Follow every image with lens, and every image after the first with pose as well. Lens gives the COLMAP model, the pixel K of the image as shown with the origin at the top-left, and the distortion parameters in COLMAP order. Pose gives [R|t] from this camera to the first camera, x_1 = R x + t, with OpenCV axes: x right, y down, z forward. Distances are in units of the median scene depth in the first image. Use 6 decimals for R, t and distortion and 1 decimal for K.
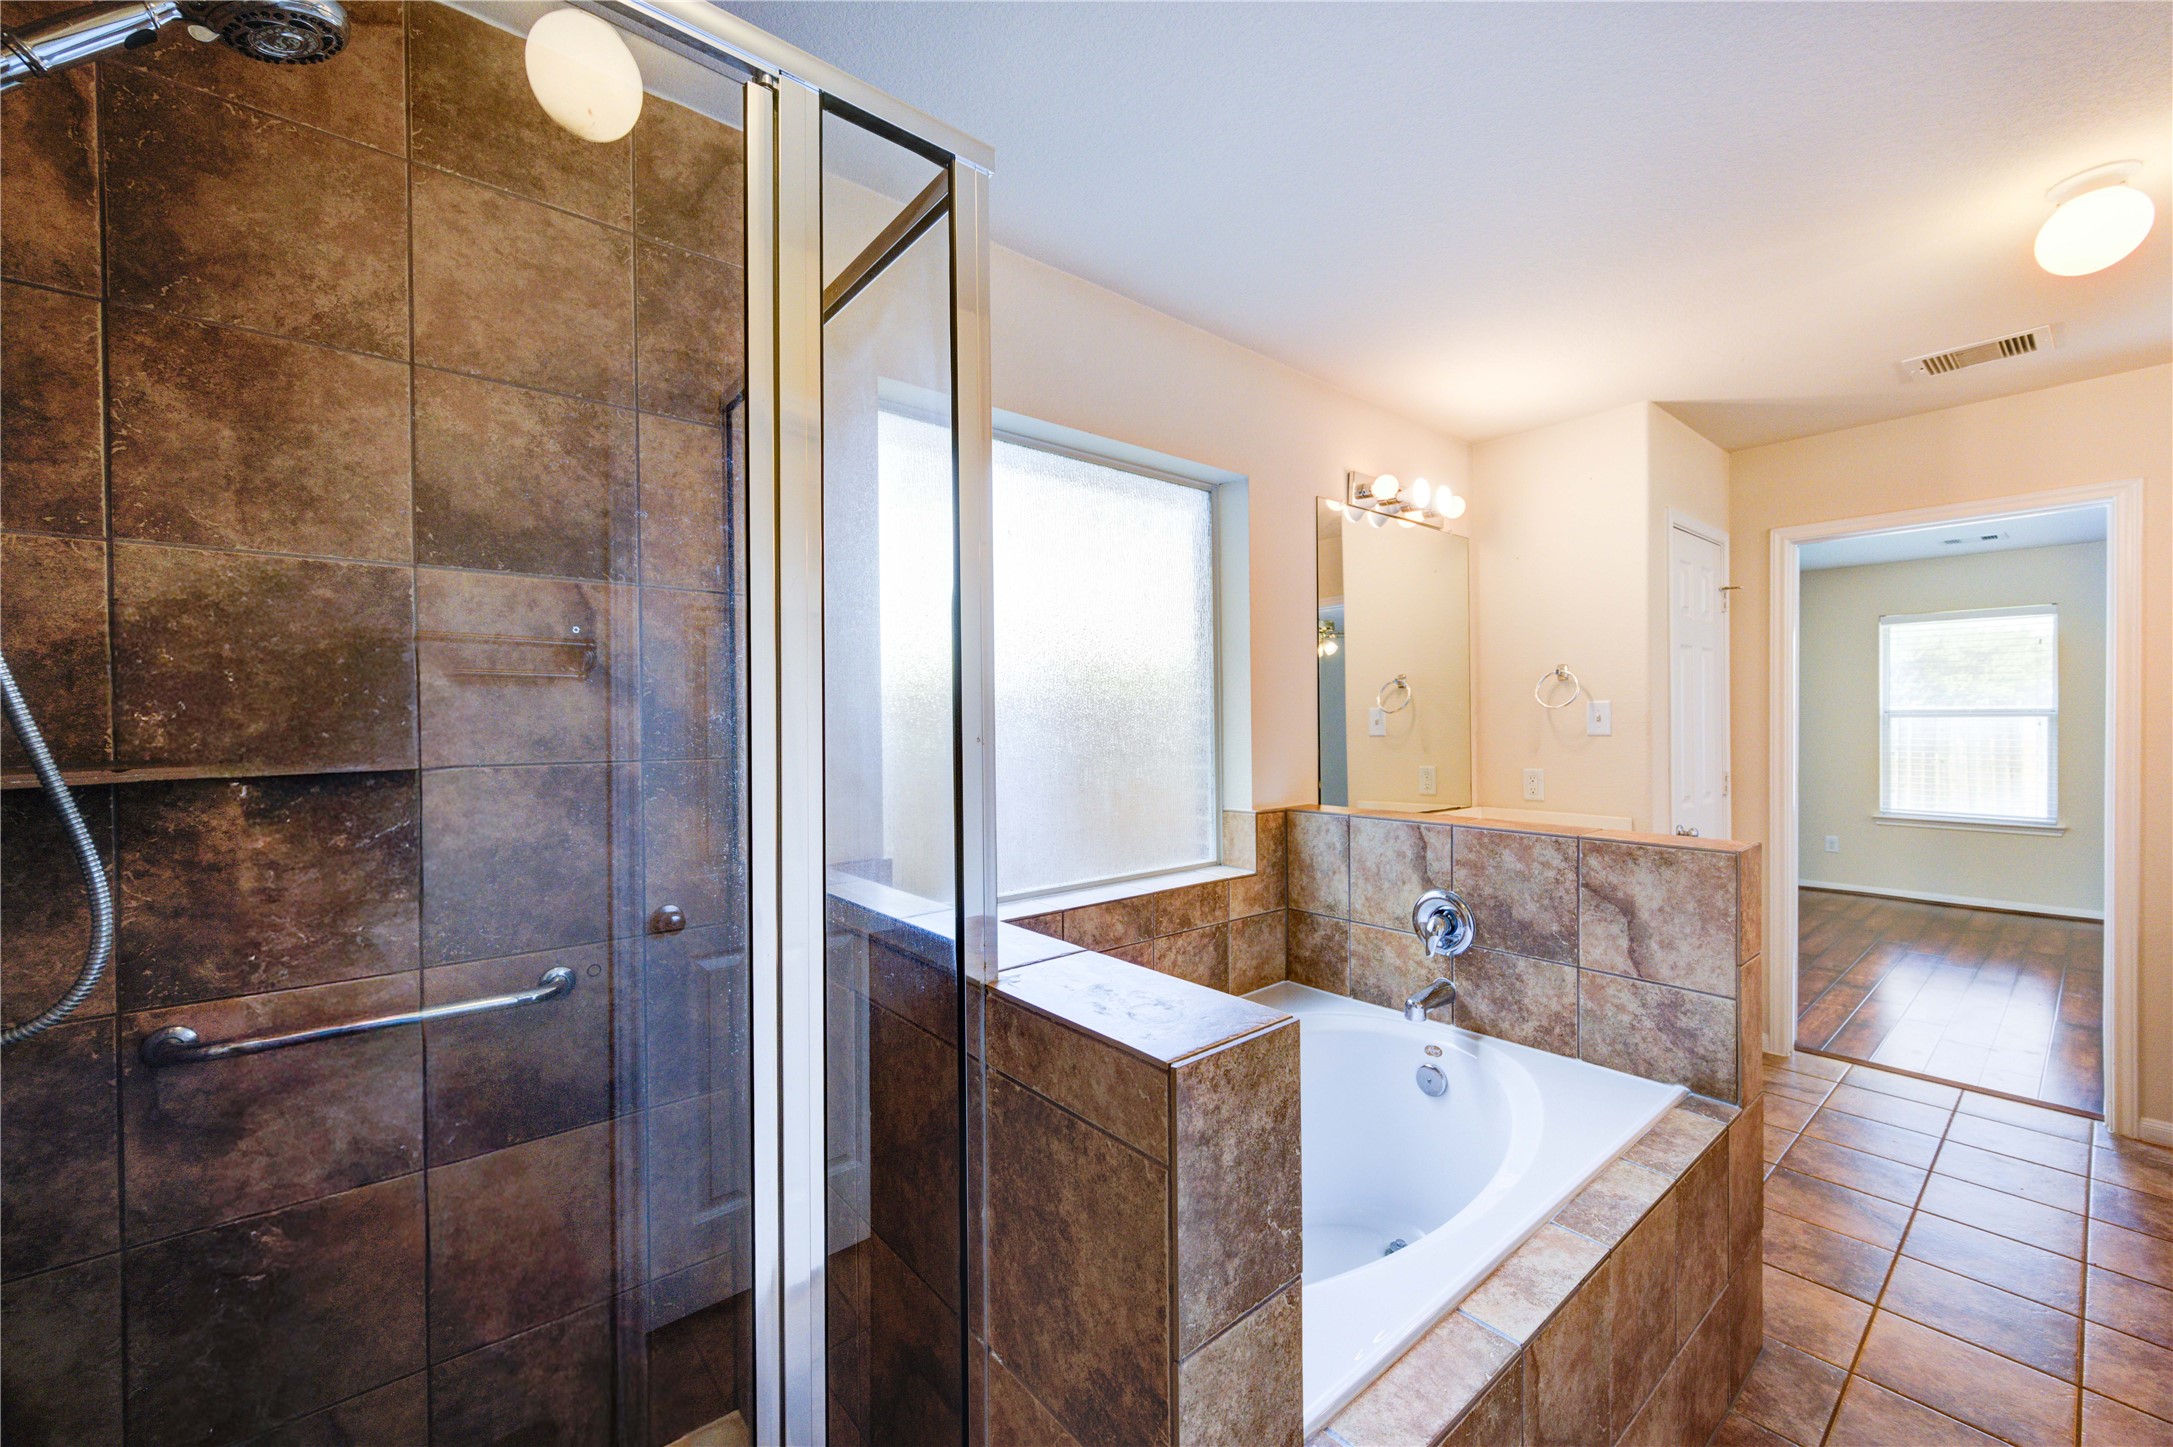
lens RADIAL K [[831.8, 0, 1096.1], [0, 831.8, 729.9], [0, 0, 1]] dist [-0.001137, -0.000181]
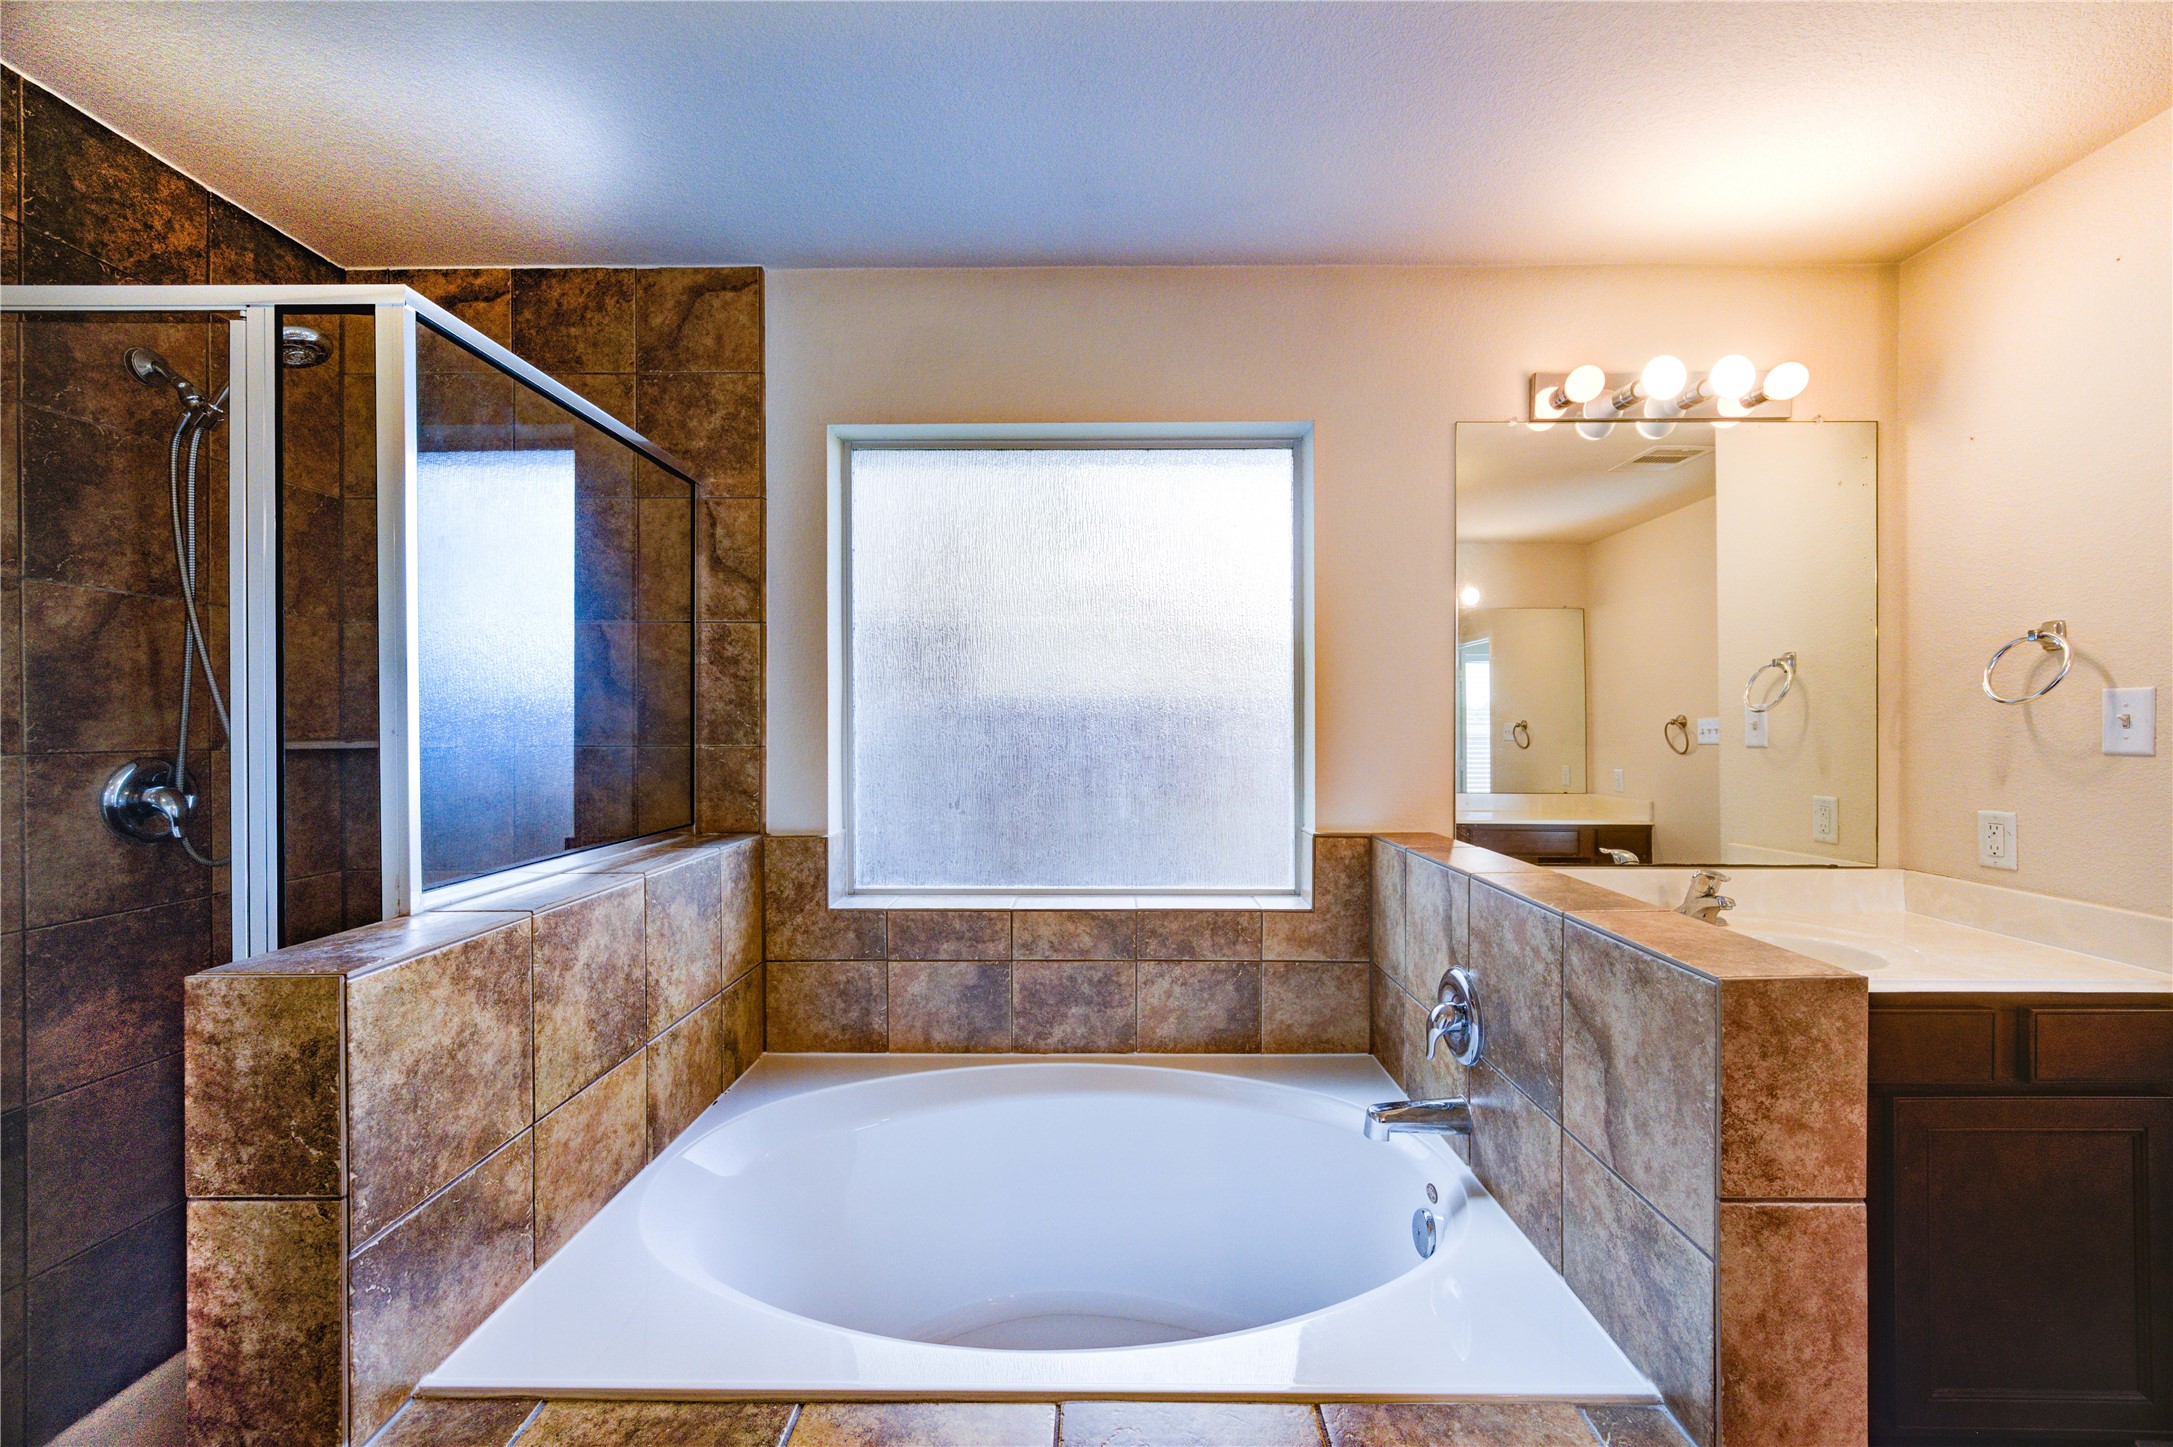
lens RADIAL K [[831.8, 0, 1096.1], [0, 831.8, 729.9], [0, 0, 1]] dist [-0.001137, -0.000181]
pose [[0.768289, 0.012373, -0.639983, 0.768431], [-0.012251, 0.999914, 0.004625, -0.005974], [0.639986, 0.004288, 0.768375, 0.336820]]
